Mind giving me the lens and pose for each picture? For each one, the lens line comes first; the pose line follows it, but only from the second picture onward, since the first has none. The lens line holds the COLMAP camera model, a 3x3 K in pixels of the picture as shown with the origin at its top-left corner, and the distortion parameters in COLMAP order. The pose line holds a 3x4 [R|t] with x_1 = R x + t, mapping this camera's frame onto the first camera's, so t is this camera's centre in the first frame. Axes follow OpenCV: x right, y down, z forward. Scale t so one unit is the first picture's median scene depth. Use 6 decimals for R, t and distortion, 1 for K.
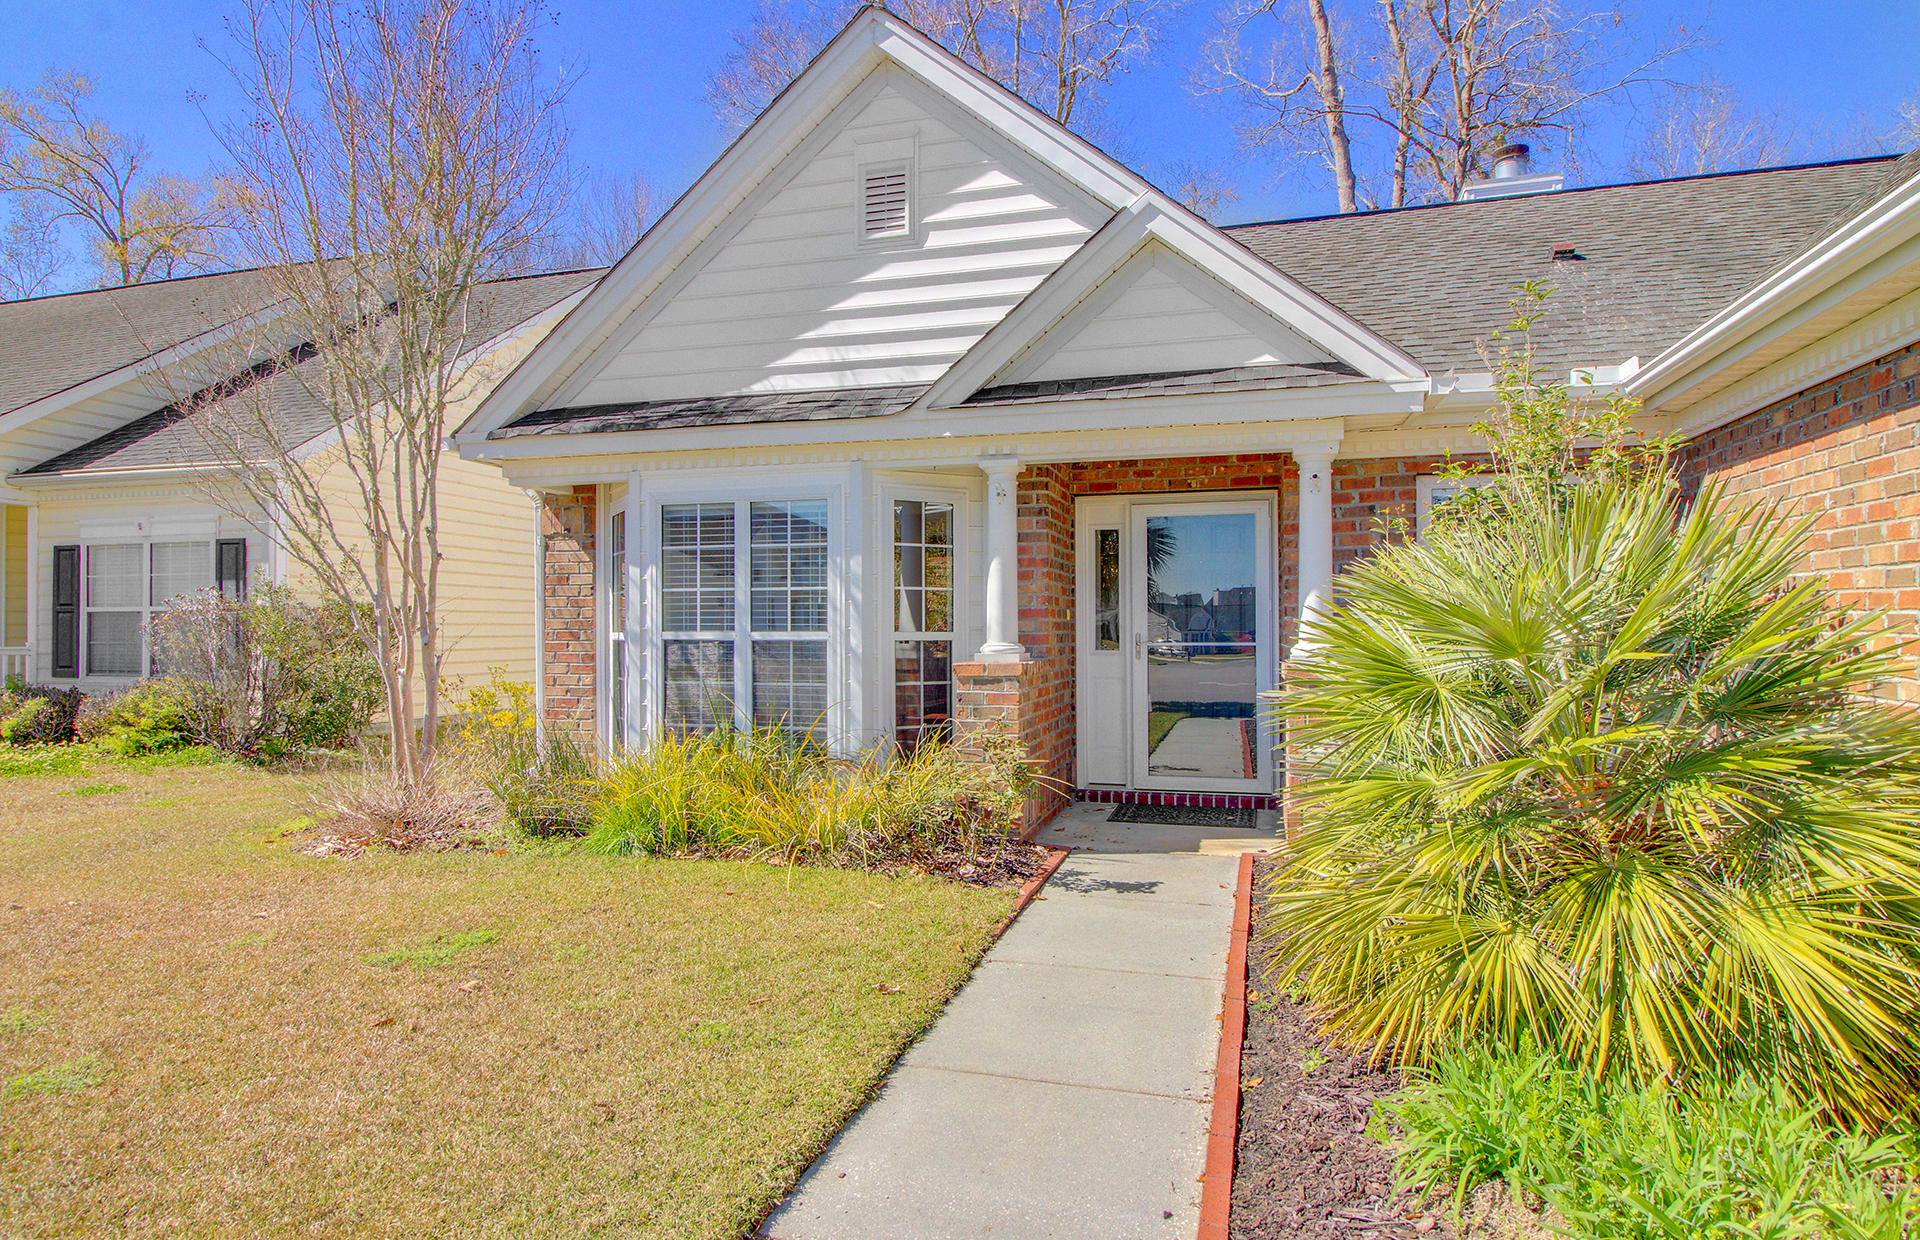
lens RADIAL K [[1077.0, 0, 960.0], [0, 1077.0, 620.0], [0, 0, 1]] dist [0.000726, 0.000019]
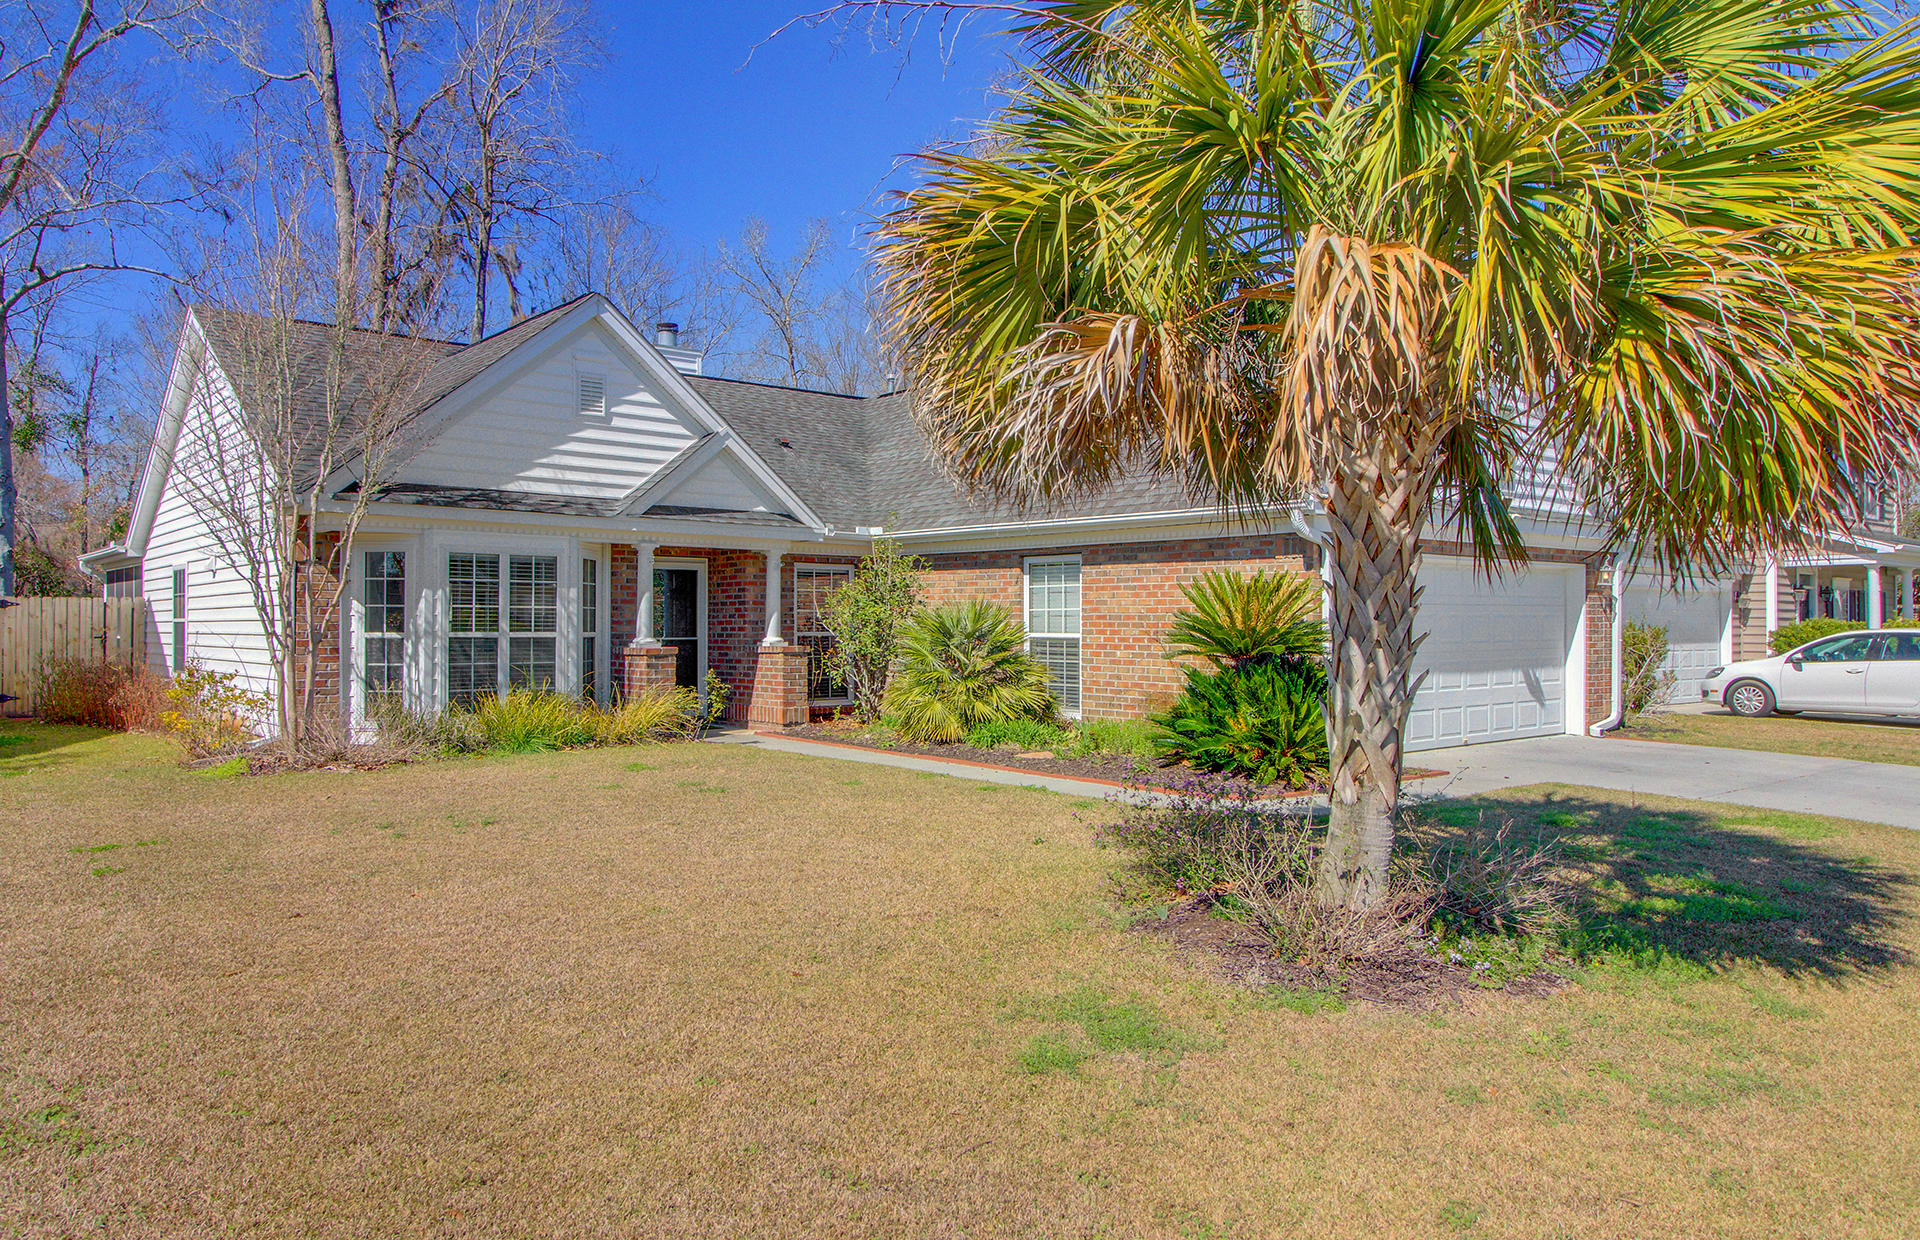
lens RADIAL K [[1344.2, 0, 960.0], [0, 1344.2, 620.0], [0, 0, 1]] dist [-0.001513, 0.000058]
pose [[0.532805, 0.006155, 0.846215, -1.617048], [-0.010874, 0.999941, -0.000426, -0.014833], [-0.846168, -0.008975, 0.532841, -0.721293]]
